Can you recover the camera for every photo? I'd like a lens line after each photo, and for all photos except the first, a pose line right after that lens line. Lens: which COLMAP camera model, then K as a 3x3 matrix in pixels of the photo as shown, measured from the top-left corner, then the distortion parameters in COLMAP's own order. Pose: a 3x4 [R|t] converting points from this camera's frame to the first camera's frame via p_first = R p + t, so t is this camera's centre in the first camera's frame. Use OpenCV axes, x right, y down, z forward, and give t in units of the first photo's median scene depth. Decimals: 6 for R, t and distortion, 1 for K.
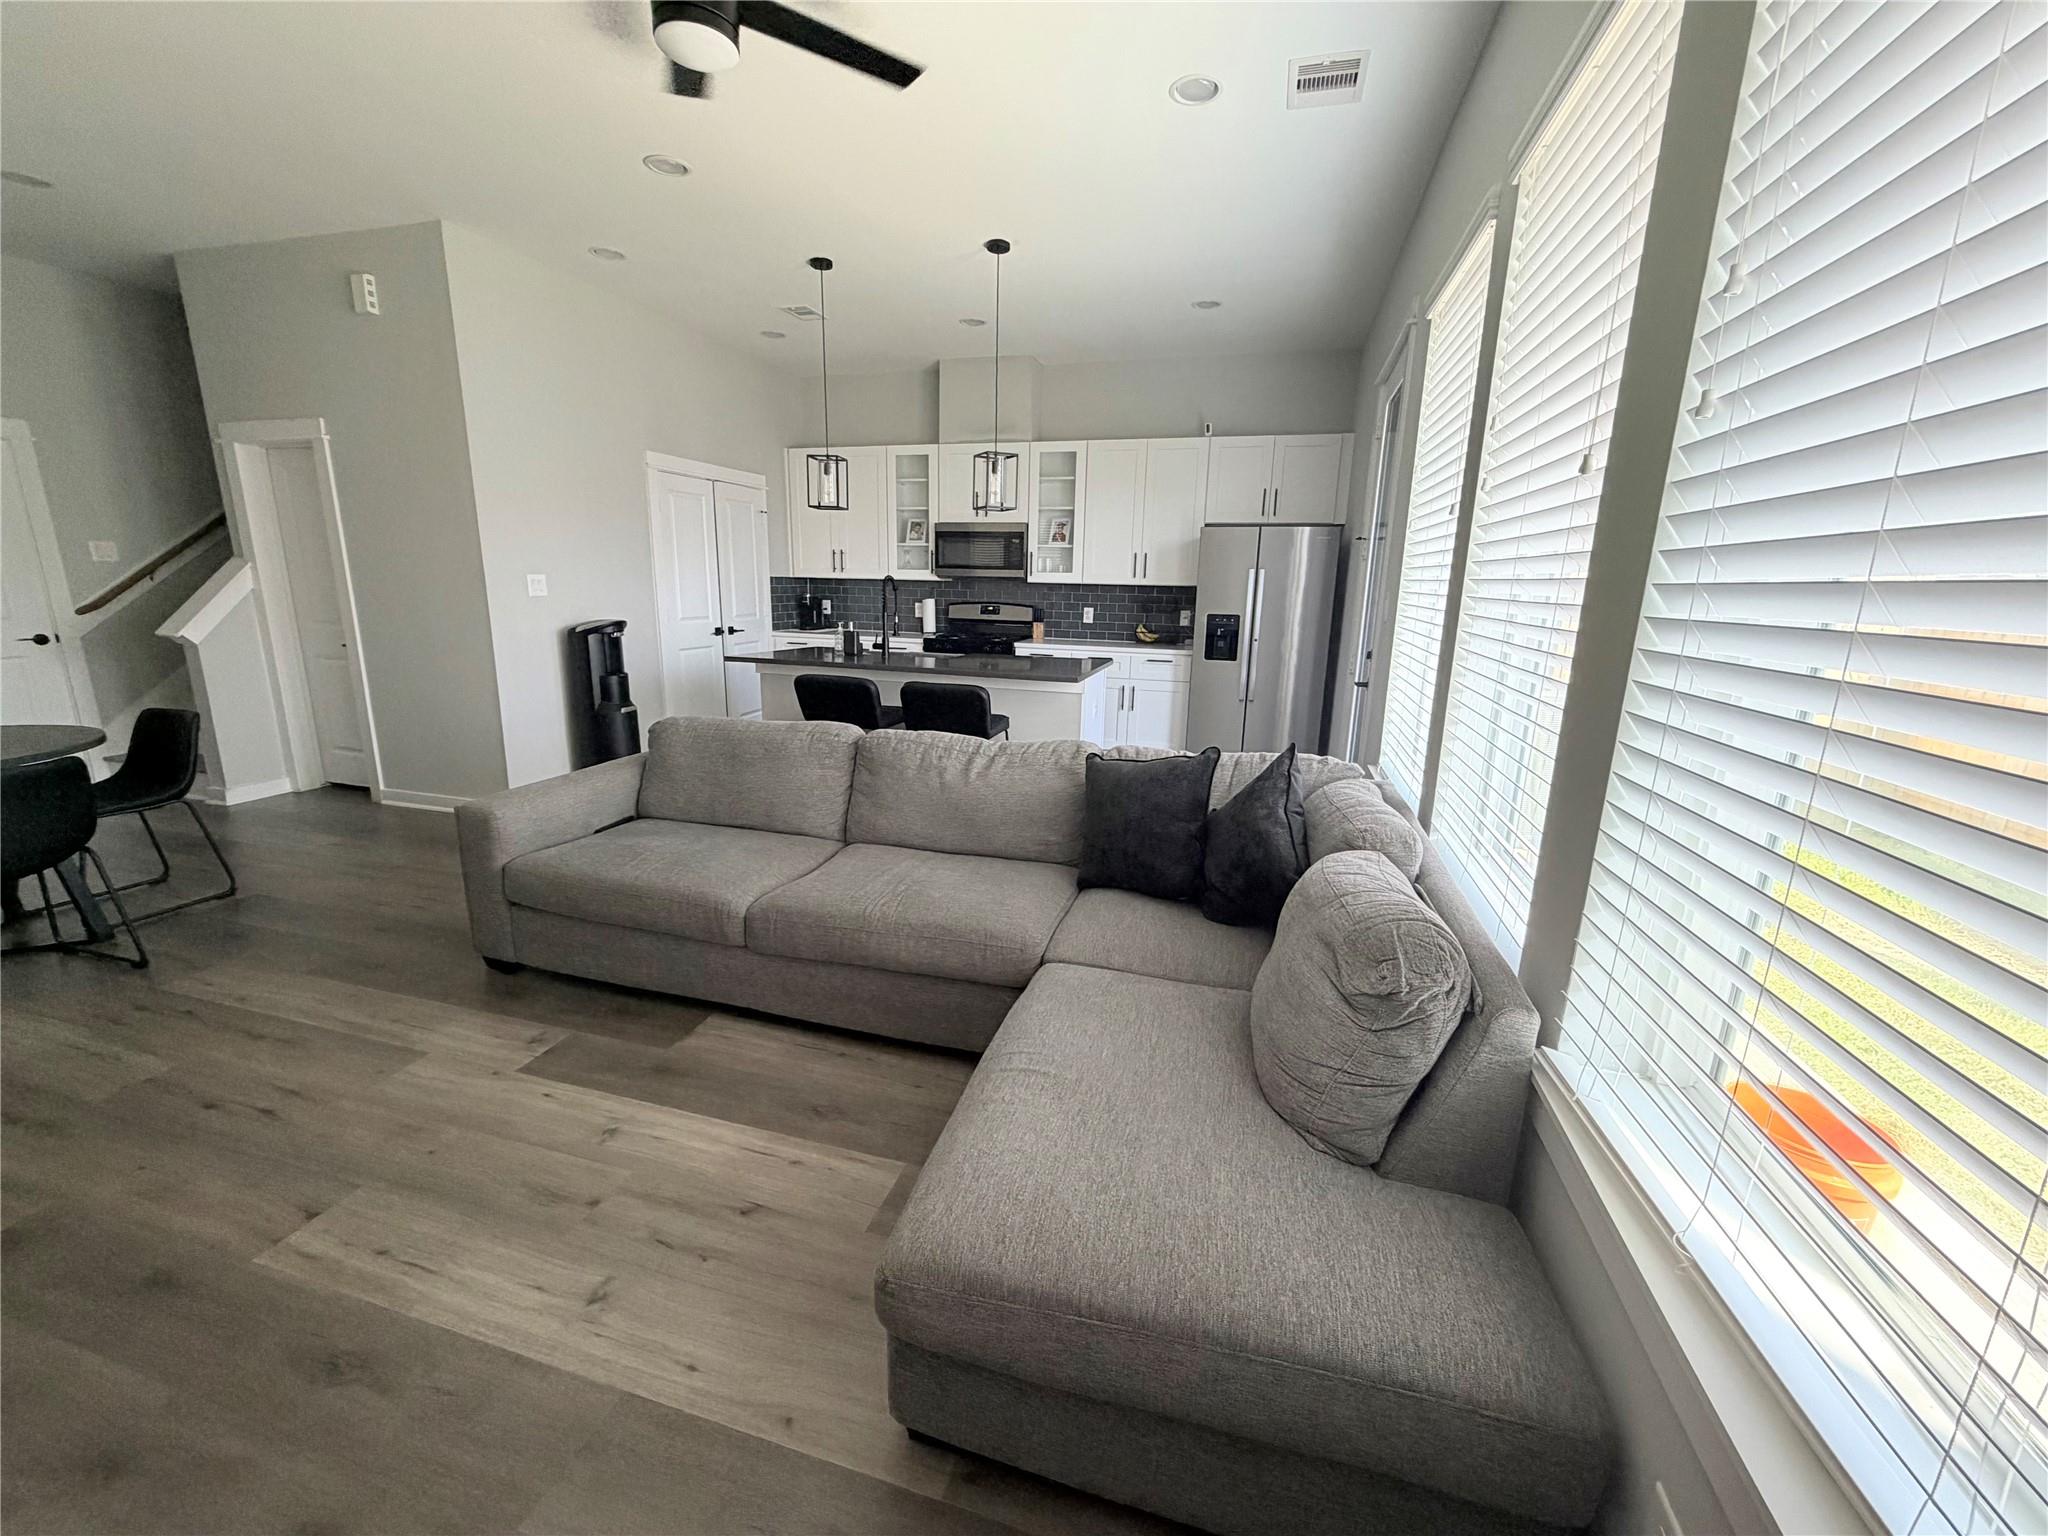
lens RADIAL K [[818.4, 0, 1010.6], [0, 818.4, 763.8], [0, 0, 1]] dist [0.008088, -0.000043]
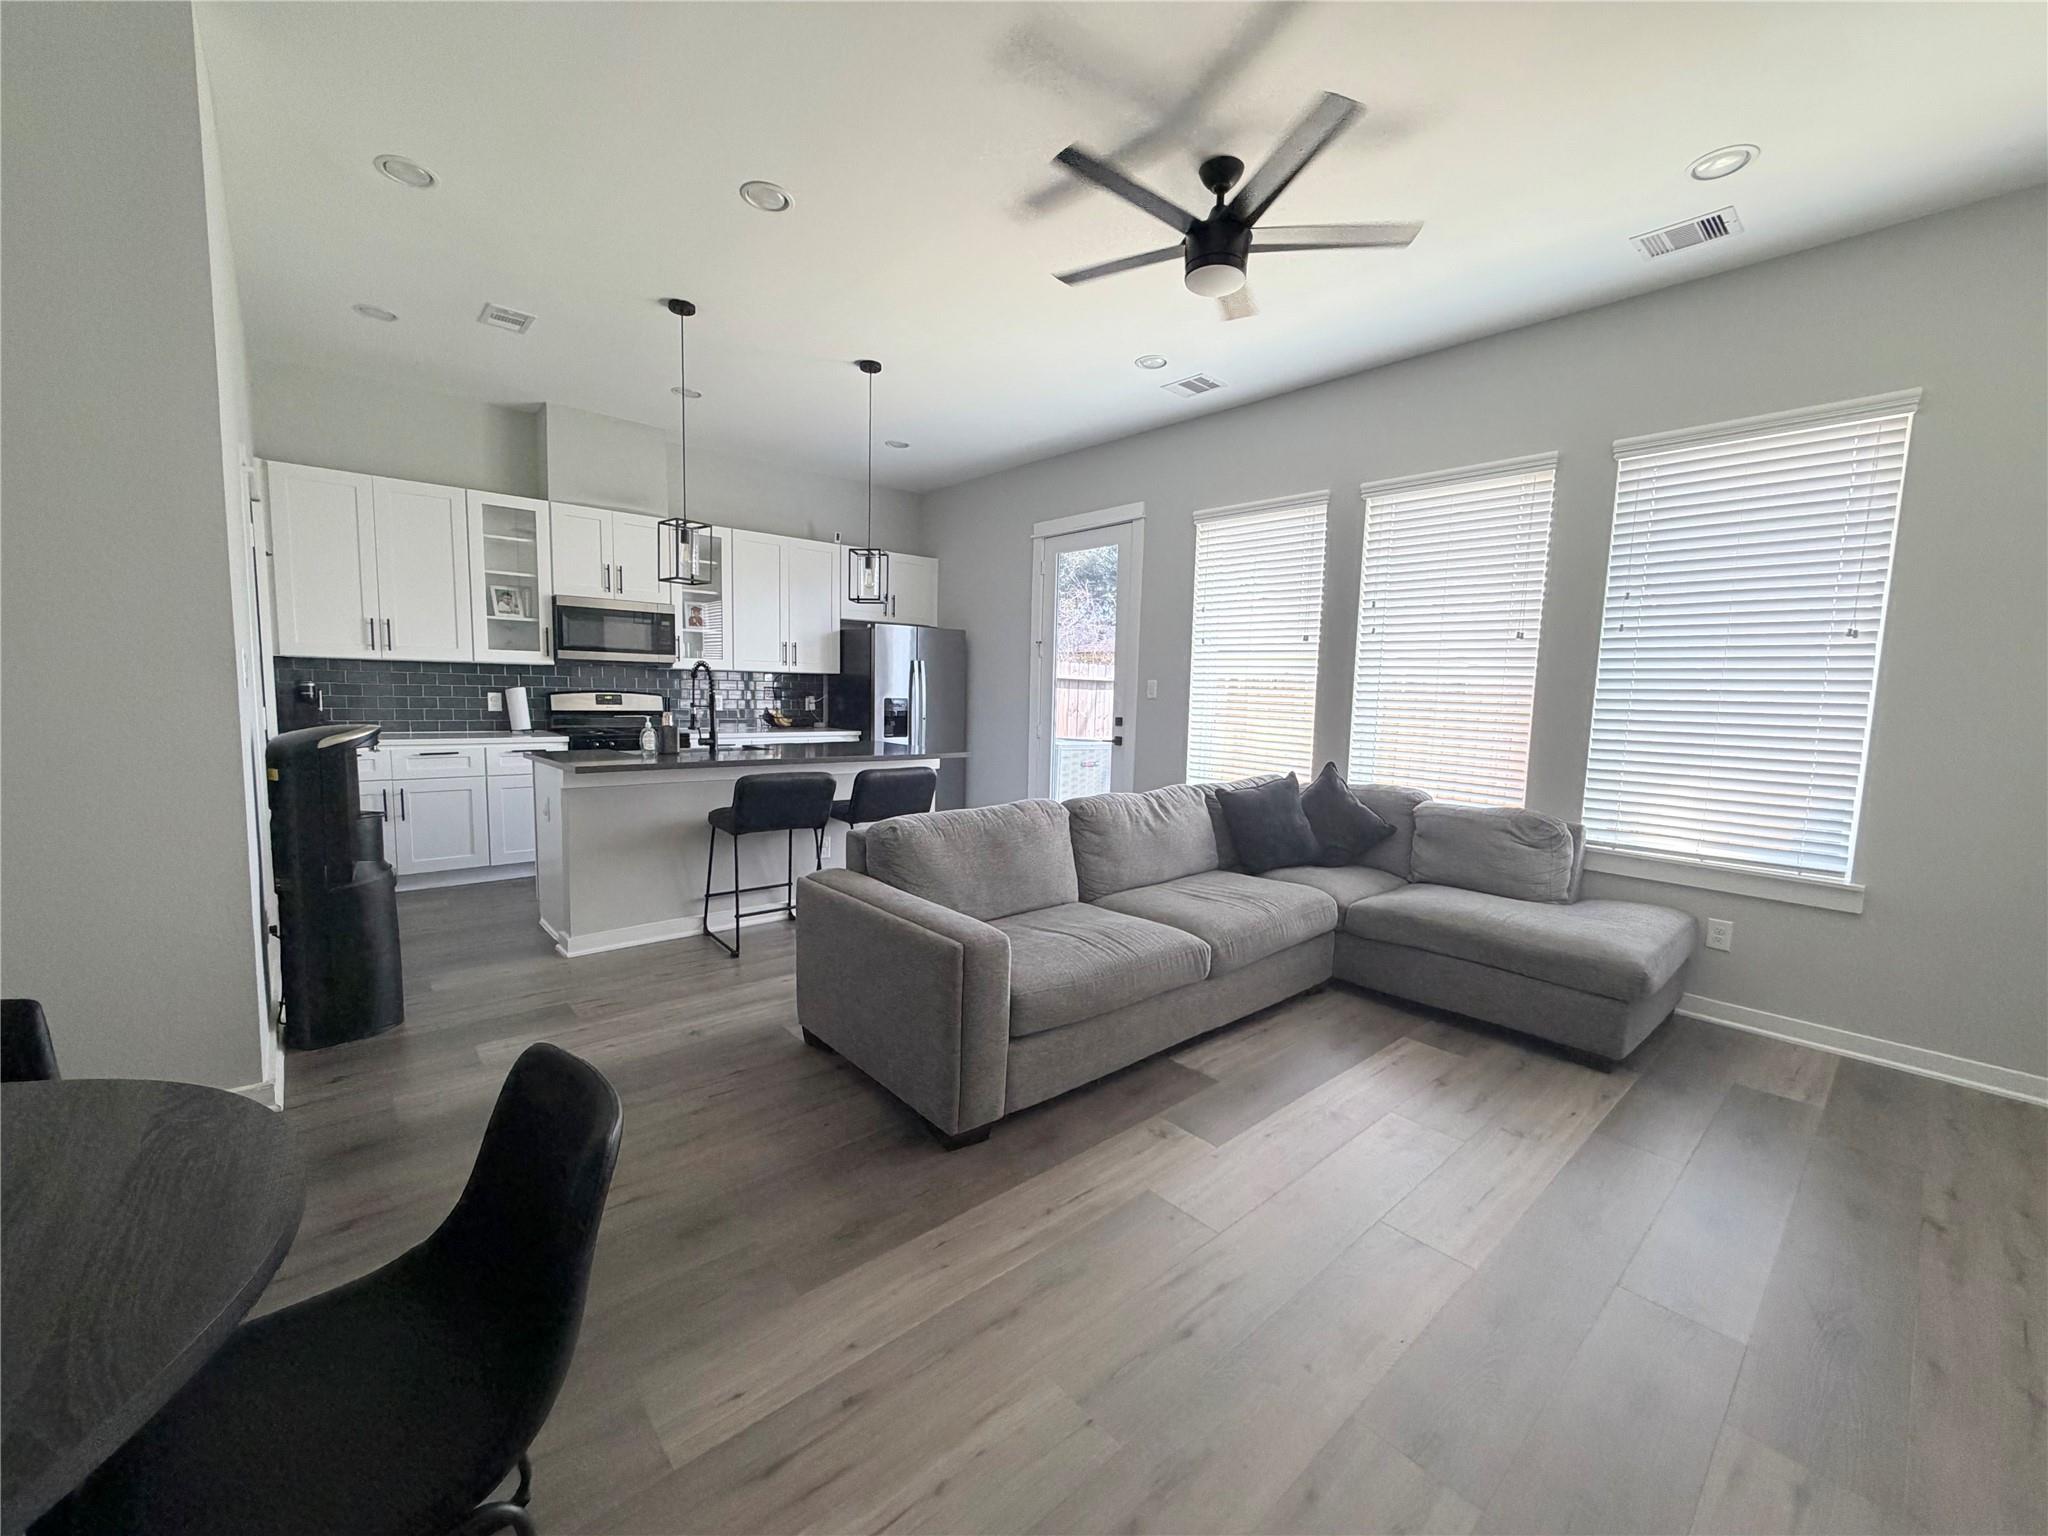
lens RADIAL K [[818.4, 0, 1009.2], [0, 818.4, 772.6], [0, 0, 1]] dist [0.008088, -0.000043]
pose [[0.534890, -0.097511, 0.839276, -0.560581], [0.172644, 0.984974, 0.004409, -0.047921], [-0.827096, 0.142537, 0.543687, 0.214754]]
